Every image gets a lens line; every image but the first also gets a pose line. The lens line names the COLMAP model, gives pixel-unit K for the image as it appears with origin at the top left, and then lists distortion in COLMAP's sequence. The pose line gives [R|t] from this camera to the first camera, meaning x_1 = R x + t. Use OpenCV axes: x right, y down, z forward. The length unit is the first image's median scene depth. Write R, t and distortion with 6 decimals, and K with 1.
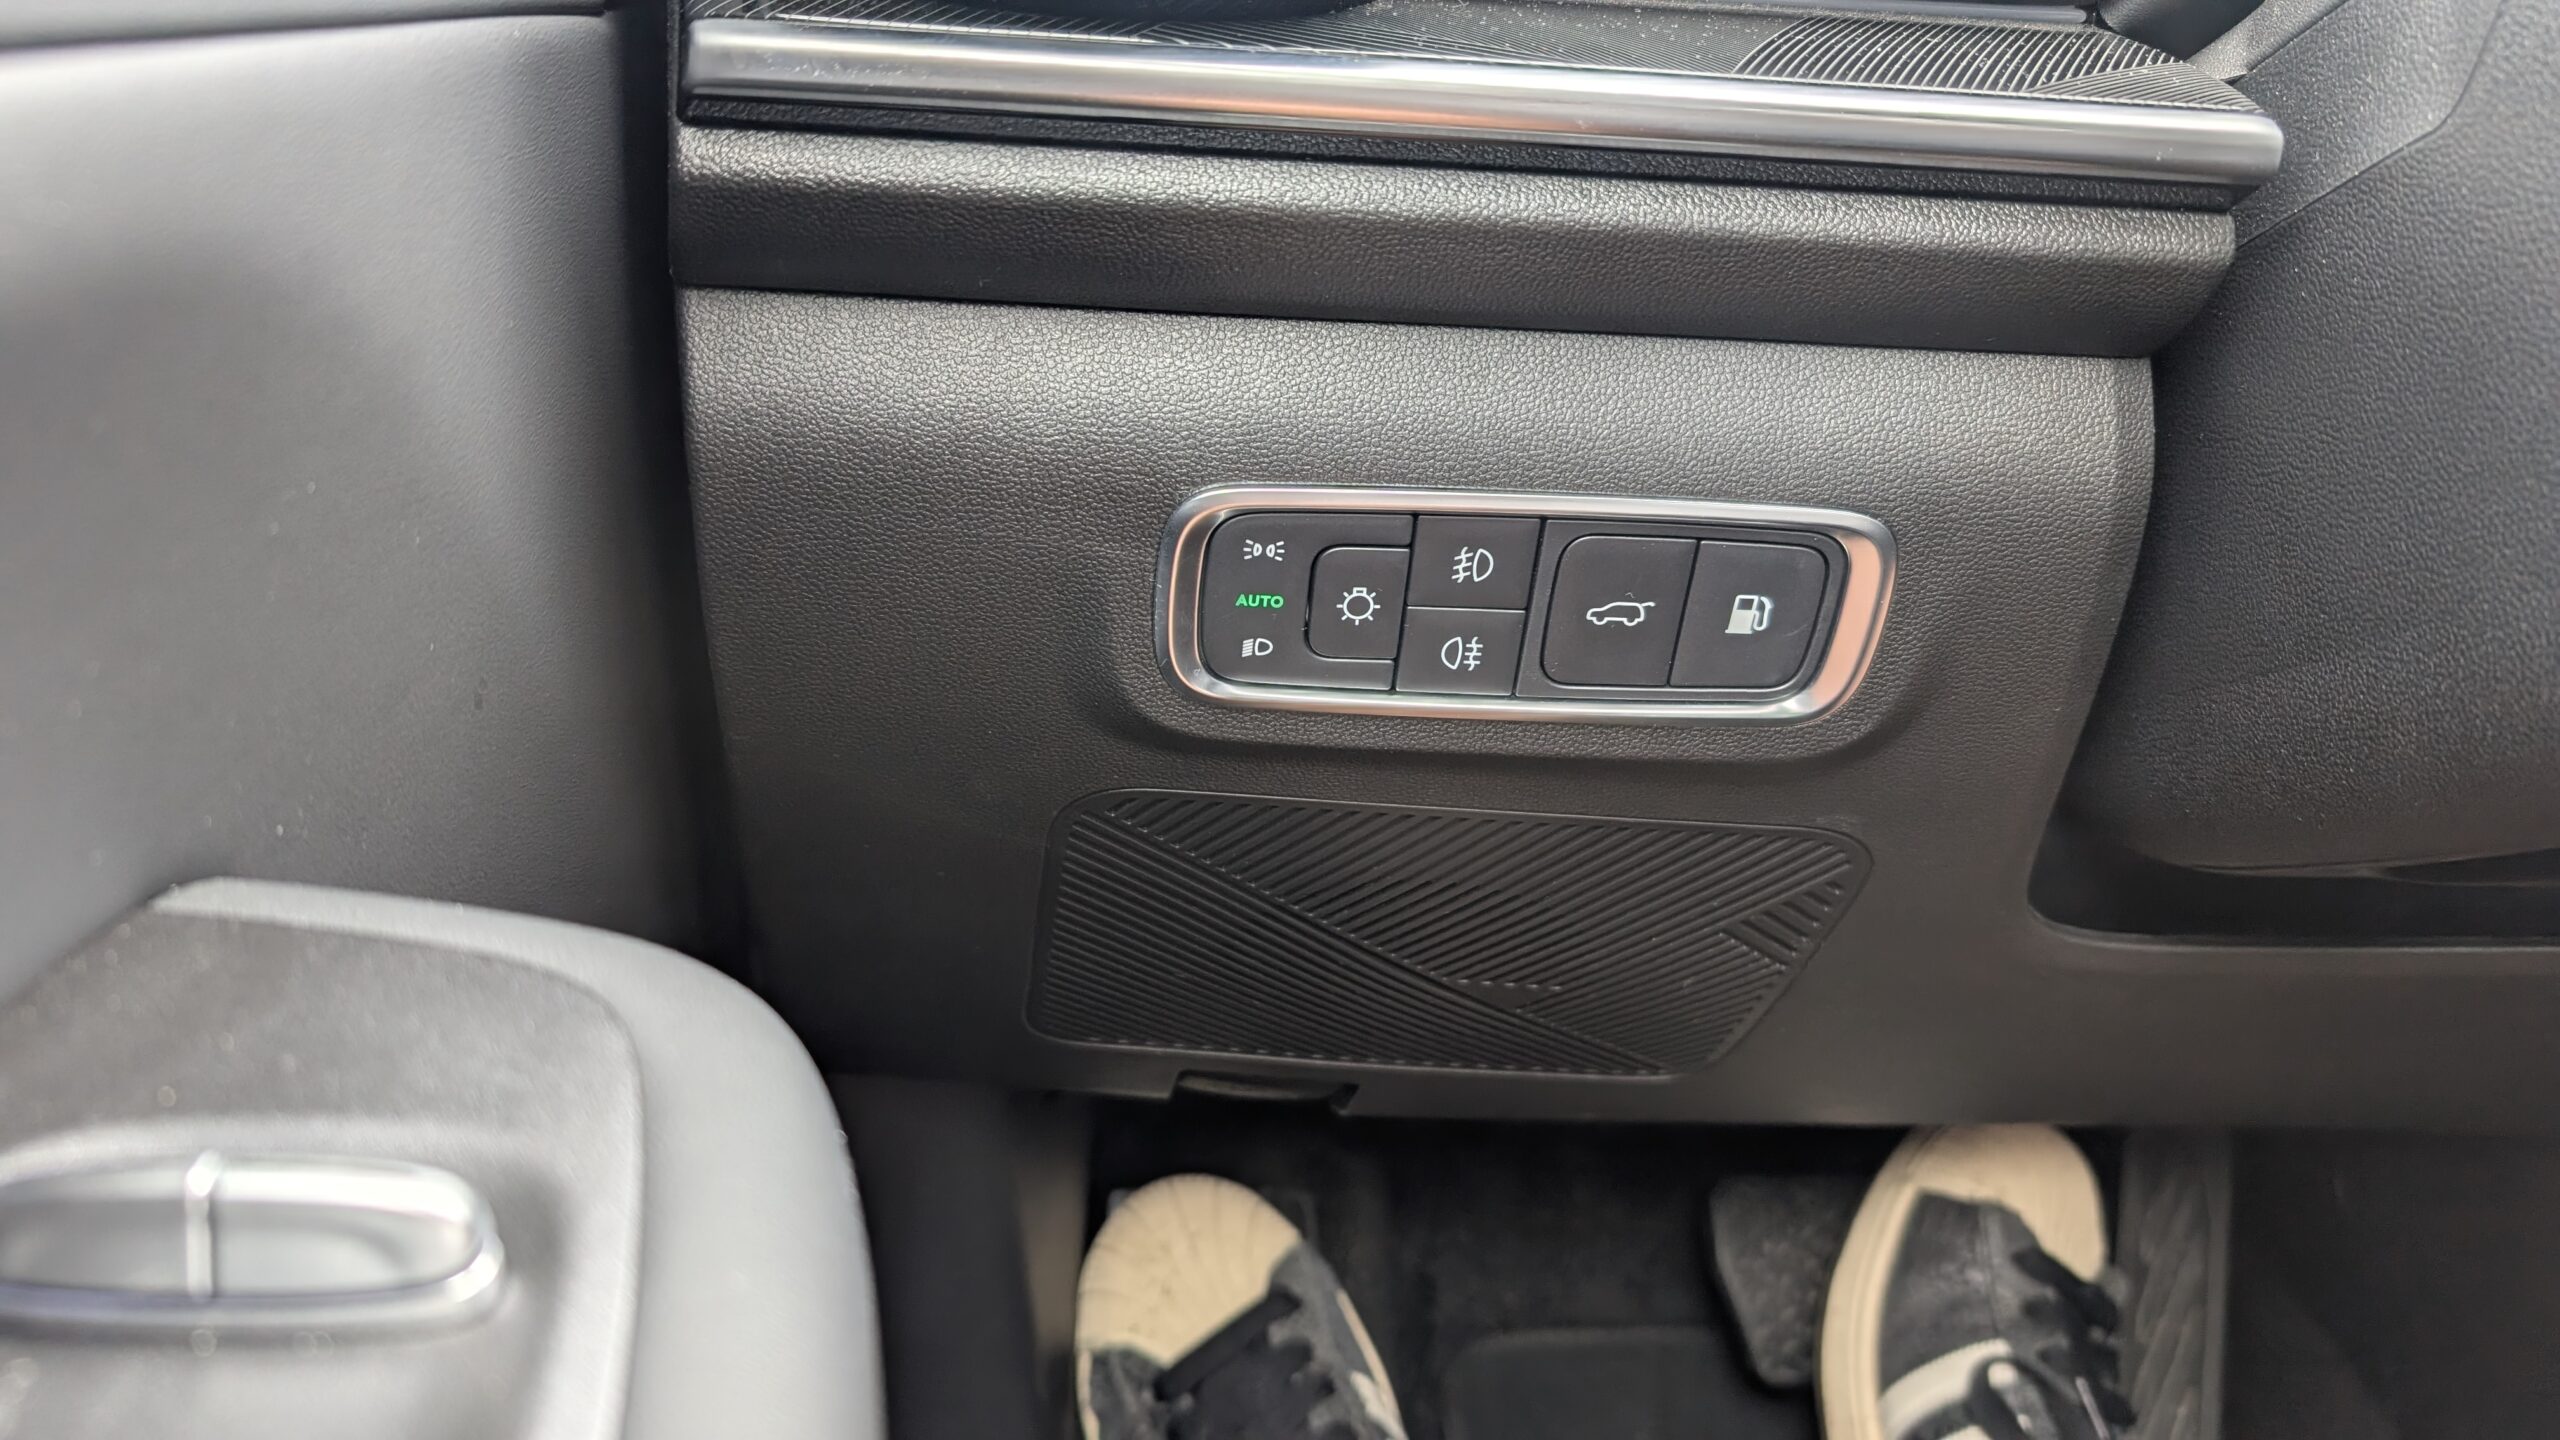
lens RADIAL K [[1890.4, 0, 1280.0], [0, 1890.4, 720.0], [0, 0, 1]] dist [-0.028580, -0.007139]
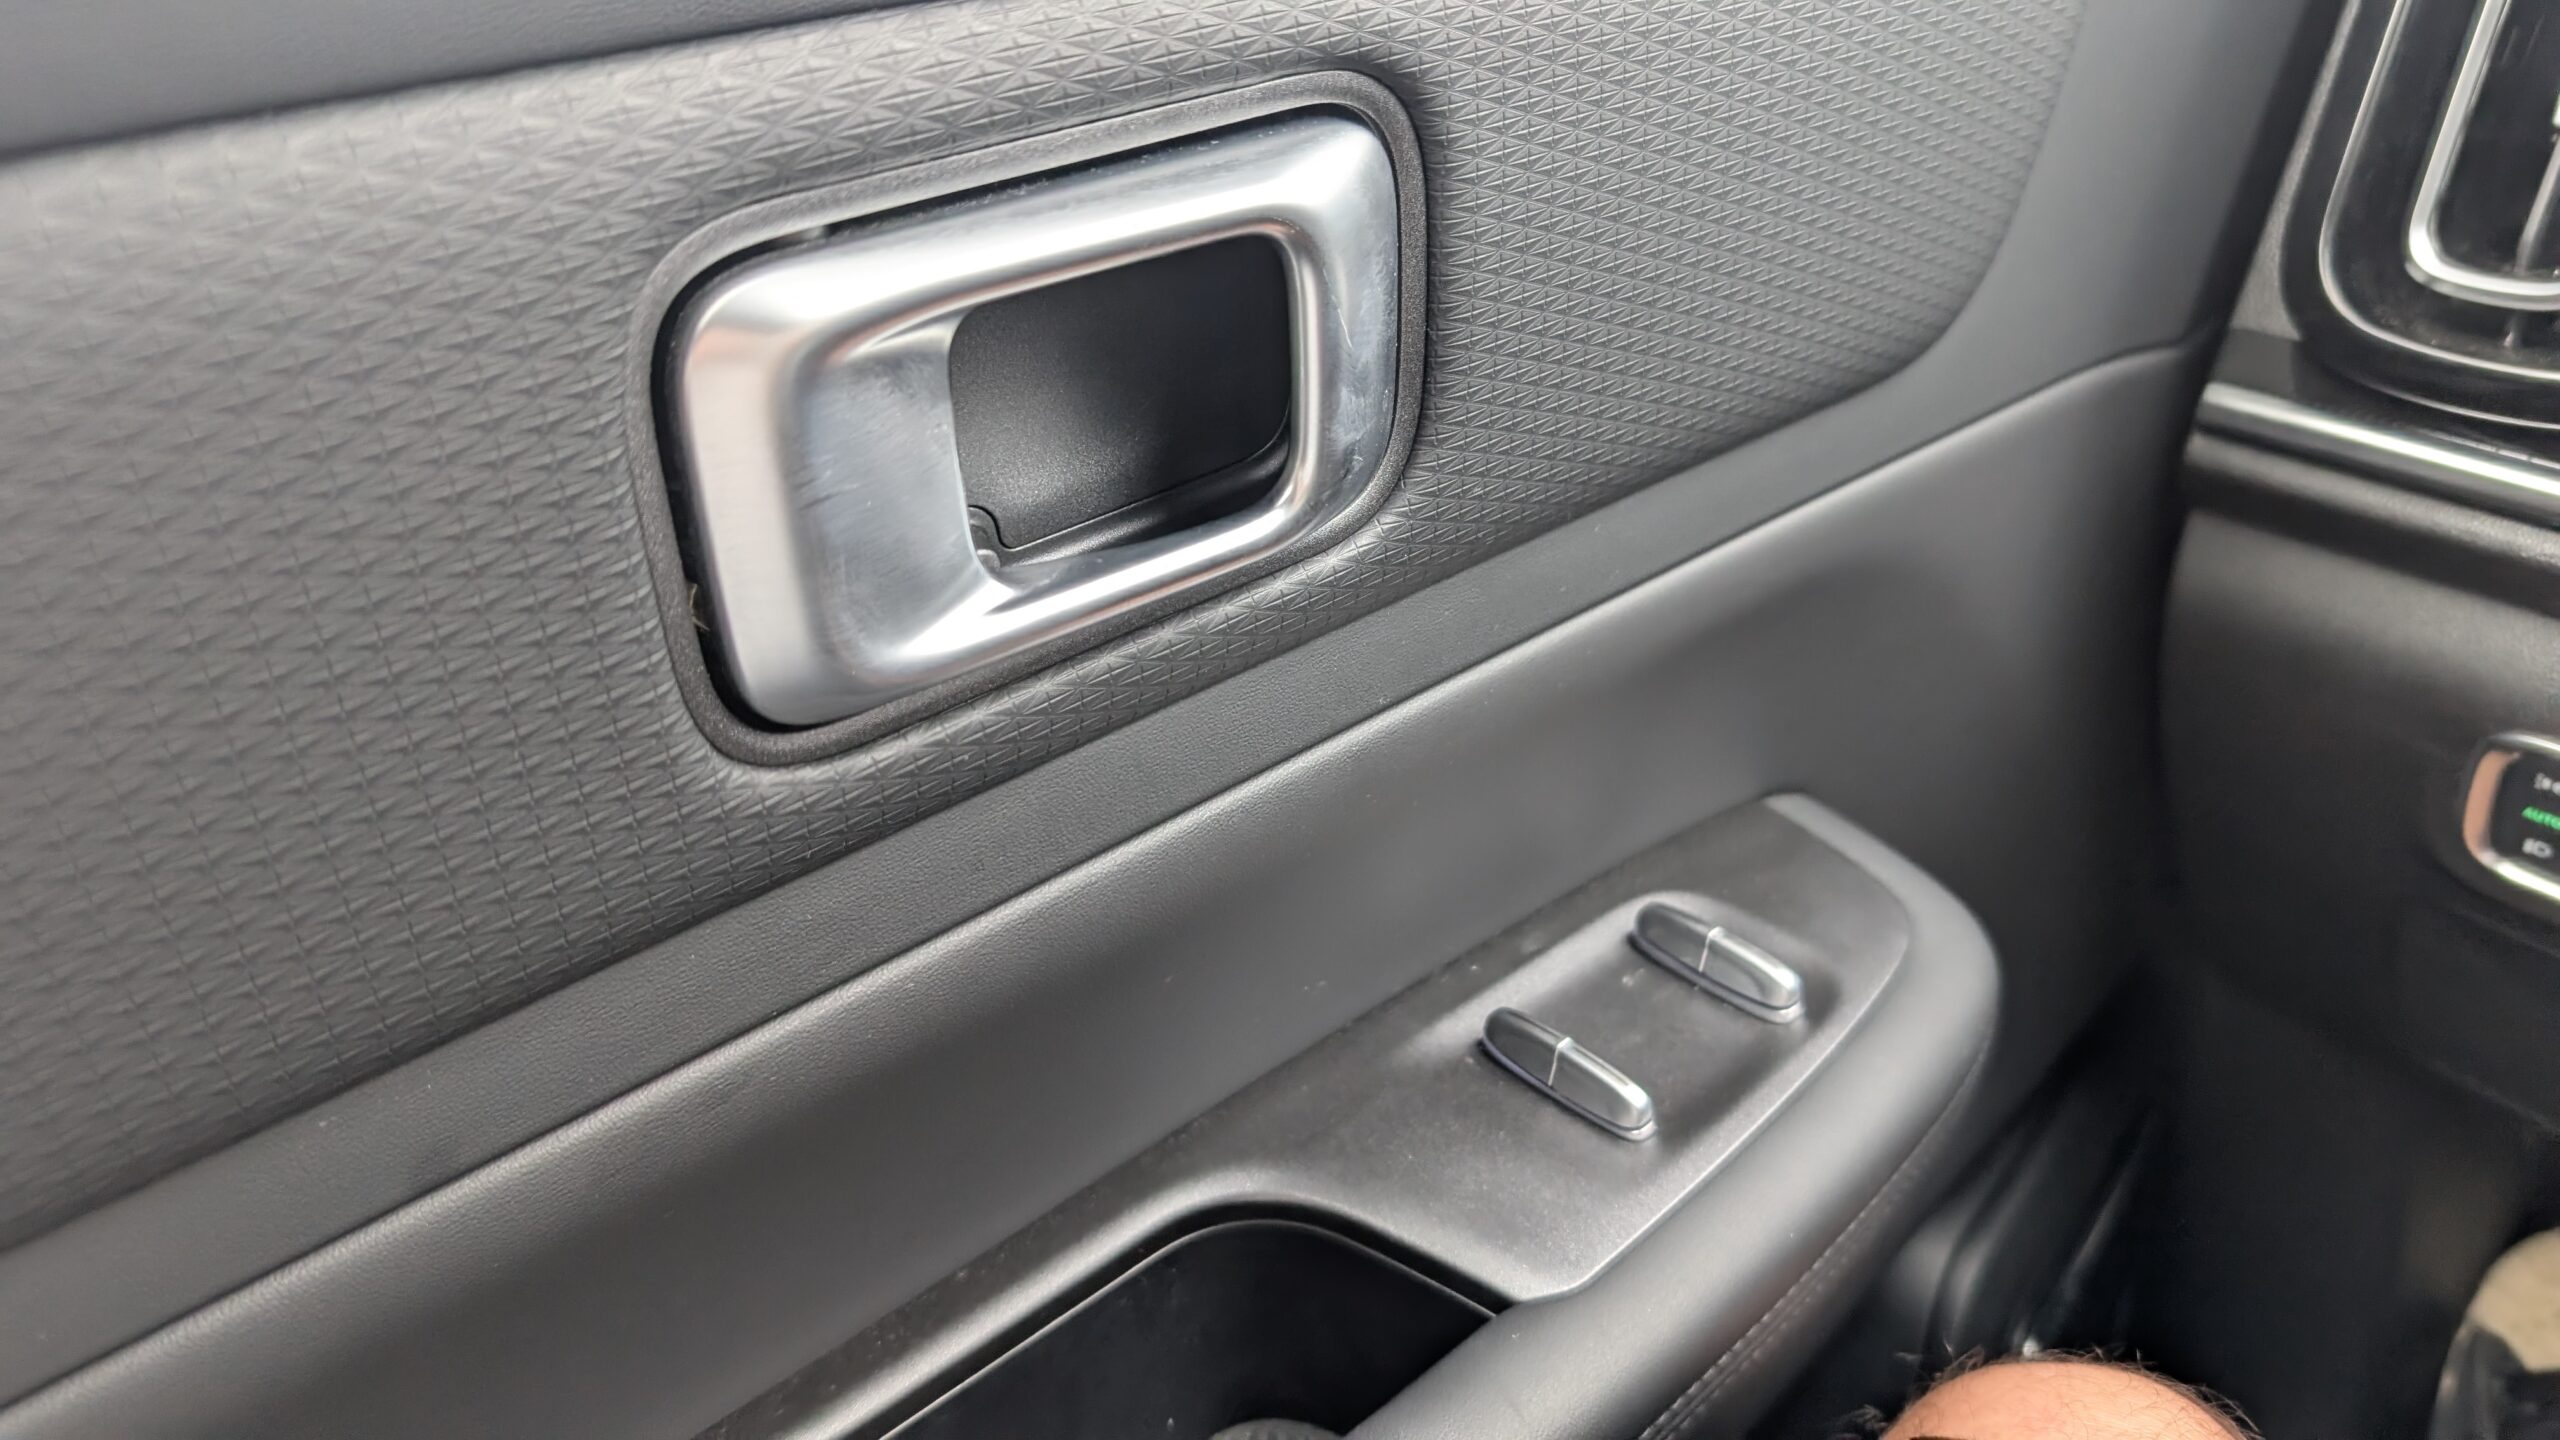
lens RADIAL K [[1890.4, 0, 1280.0], [0, 1890.4, 720.0], [0, 0, 1]] dist [-0.028580, -0.007139]
pose [[0.567187, 0.324375, -0.757021, 0.772735], [-0.216178, 0.945579, 0.243201, -0.431001], [0.794711, 0.025711, 0.606443, -0.868522]]
